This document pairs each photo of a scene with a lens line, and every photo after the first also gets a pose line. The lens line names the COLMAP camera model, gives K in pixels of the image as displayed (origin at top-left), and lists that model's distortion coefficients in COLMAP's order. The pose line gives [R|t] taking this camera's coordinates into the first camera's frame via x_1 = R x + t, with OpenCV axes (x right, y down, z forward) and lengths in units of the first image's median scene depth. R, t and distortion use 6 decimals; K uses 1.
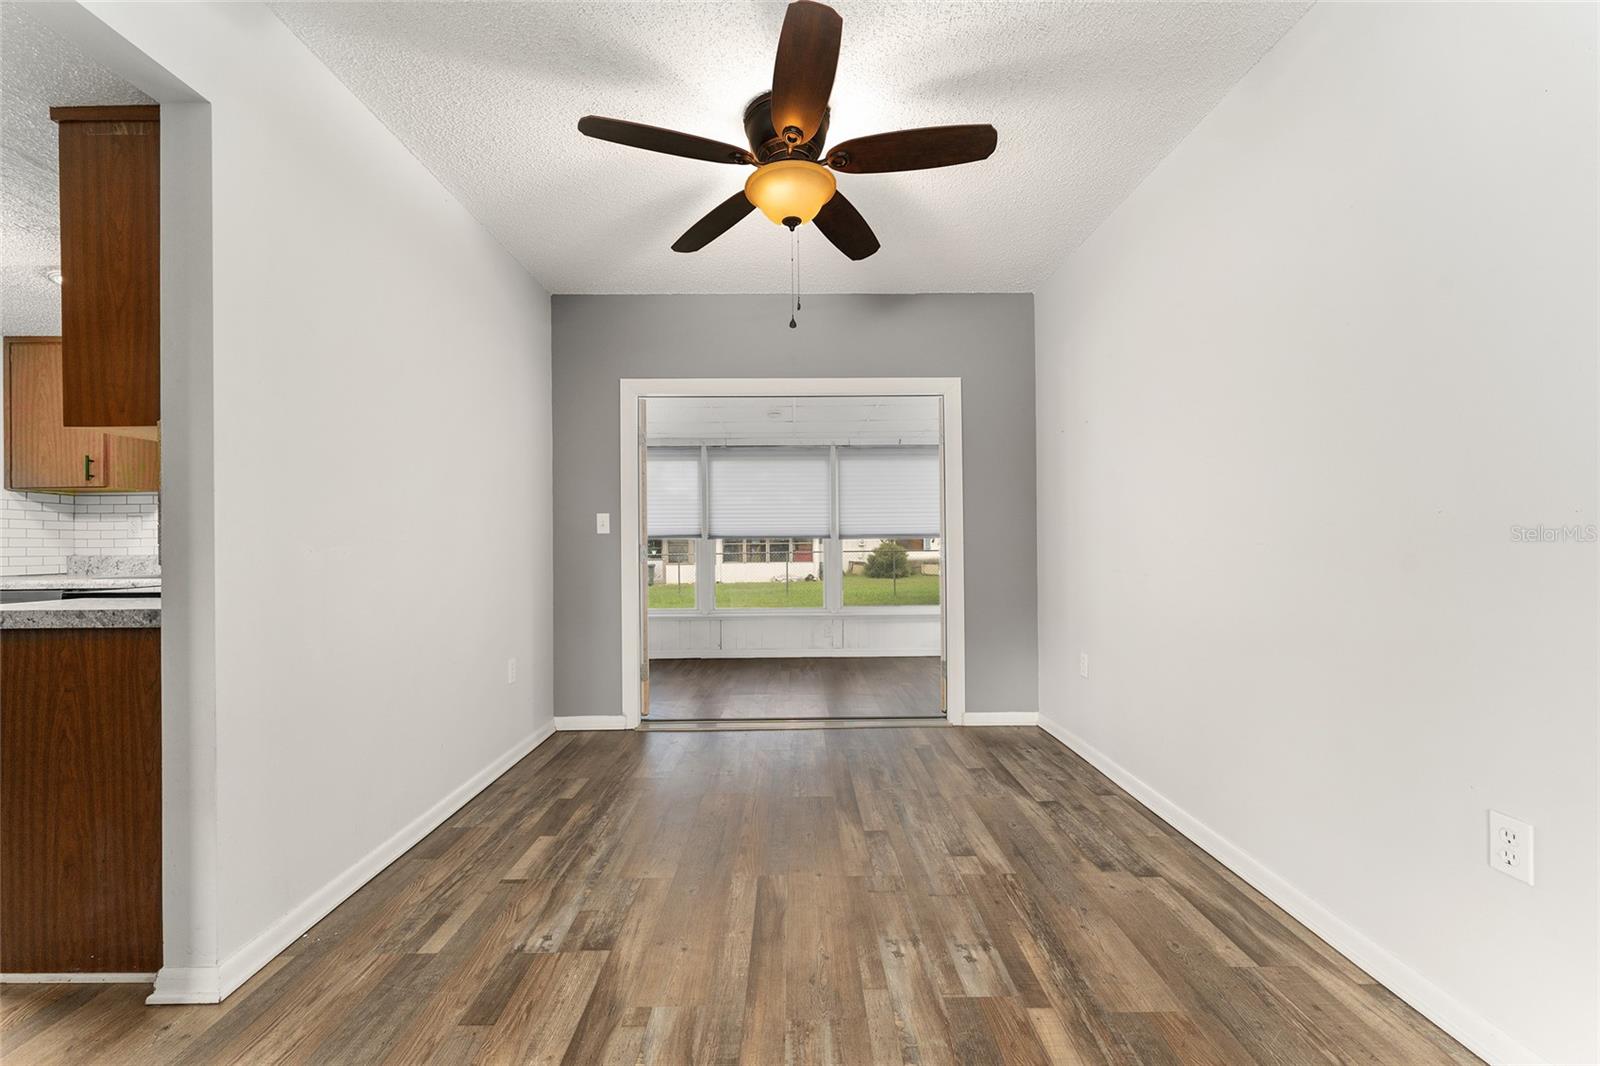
lens RADIAL K [[639.3, 0, 799.8], [0, 639.3, 537.8], [0, 0, 1]] dist [0.001715, -0.001558]
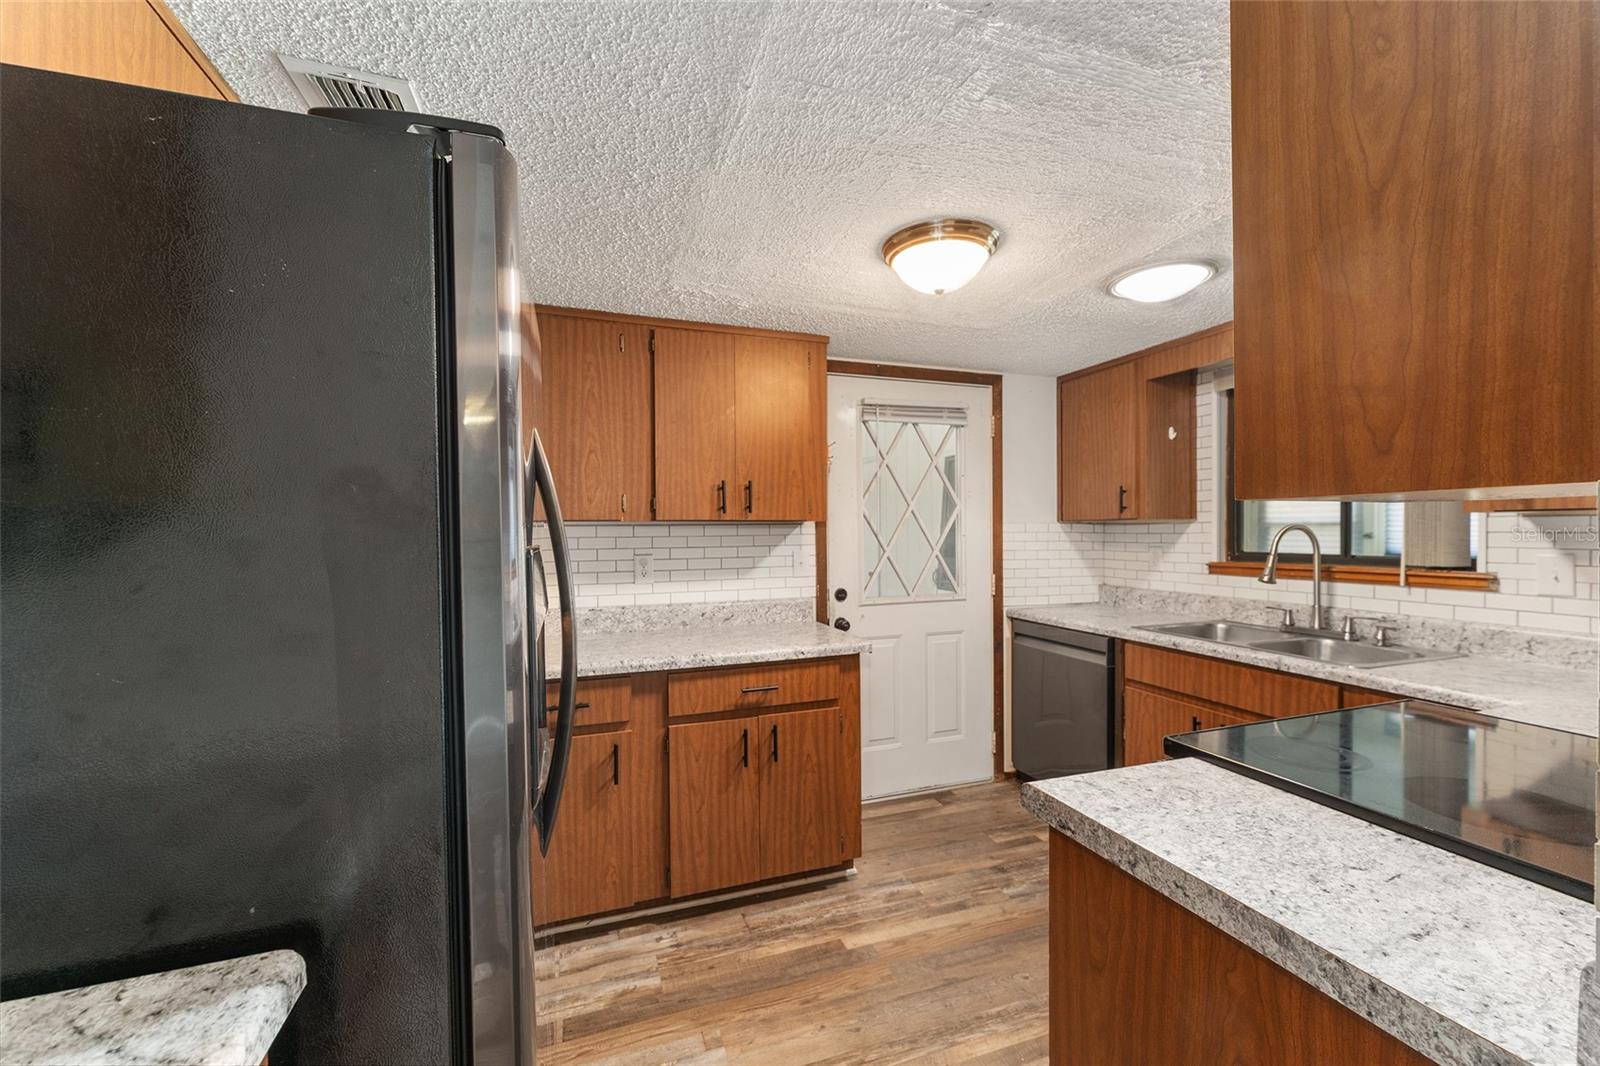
lens RADIAL K [[639.3, 0, 793.2], [0, 639.3, 535.0], [0, 0, 1]] dist [0.001715, -0.001558]
pose [[0.312287, 0.011947, -0.949913, -0.377549], [0.005212, 0.999884, 0.014289, -0.072874], [0.949974, -0.009413, 0.312189, 0.254649]]
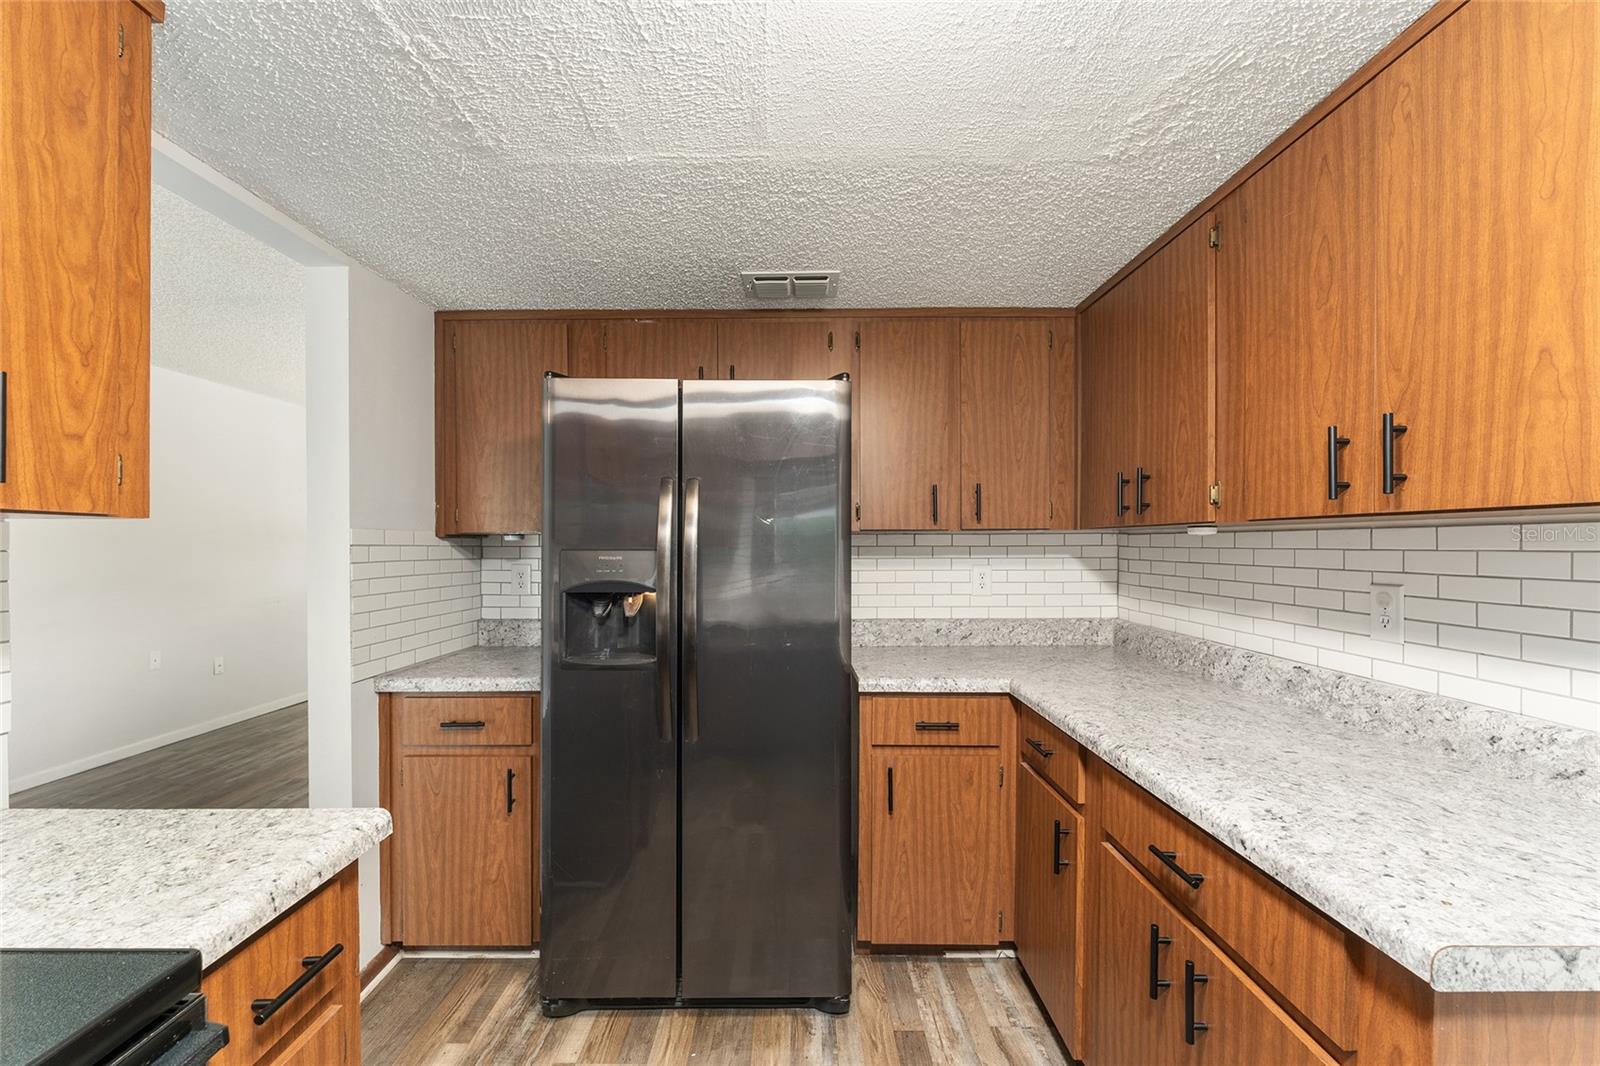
lens RADIAL K [[639.3, 0, 797.5], [0, 639.3, 546.5], [0, 0, 1]] dist [0.001715, -0.001558]
pose [[-0.999874, 0.008495, 0.013403, -0.827560], [0.008554, 0.999954, 0.004335, -0.067129], [-0.013366, 0.004450, -0.999901, 0.744763]]
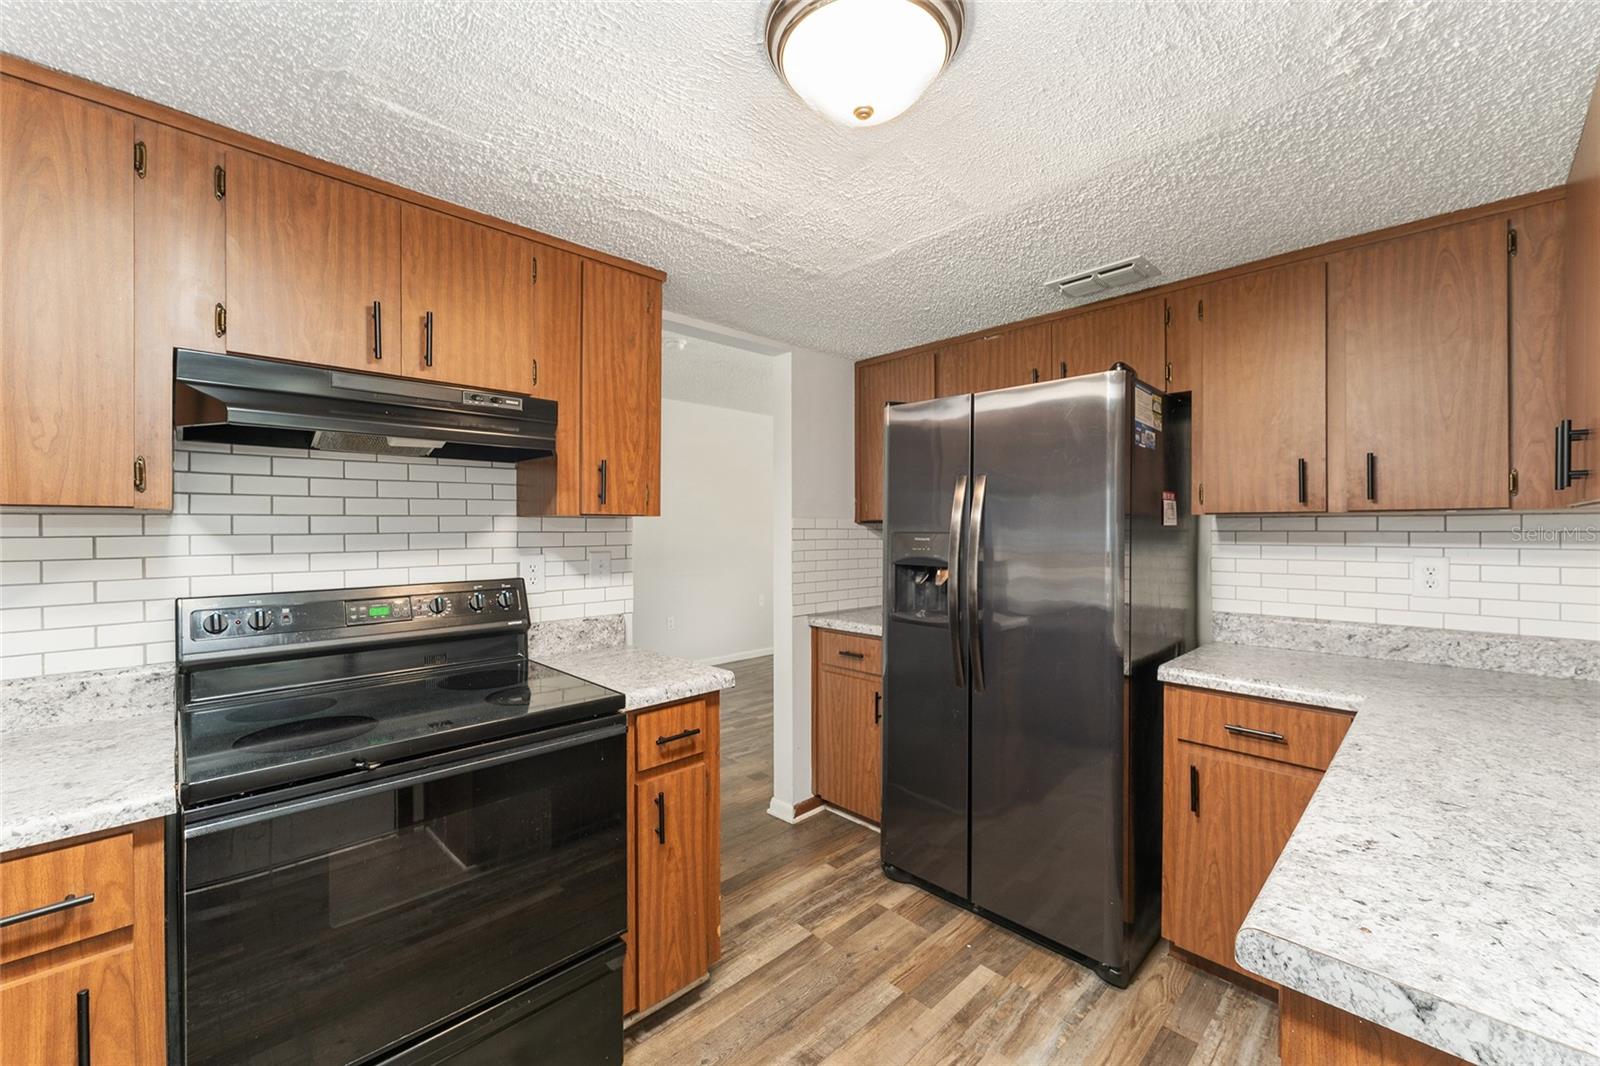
lens RADIAL K [[639.3, 0, 799.9], [0, 639.3, 526.3], [0, 0, 1]] dist [0.001715, -0.001558]
pose [[-0.687648, 0.009068, 0.725988, -1.068134], [0.005665, 0.999959, -0.007125, -0.066354], [-0.726022, -0.000787, -0.687671, 0.785708]]
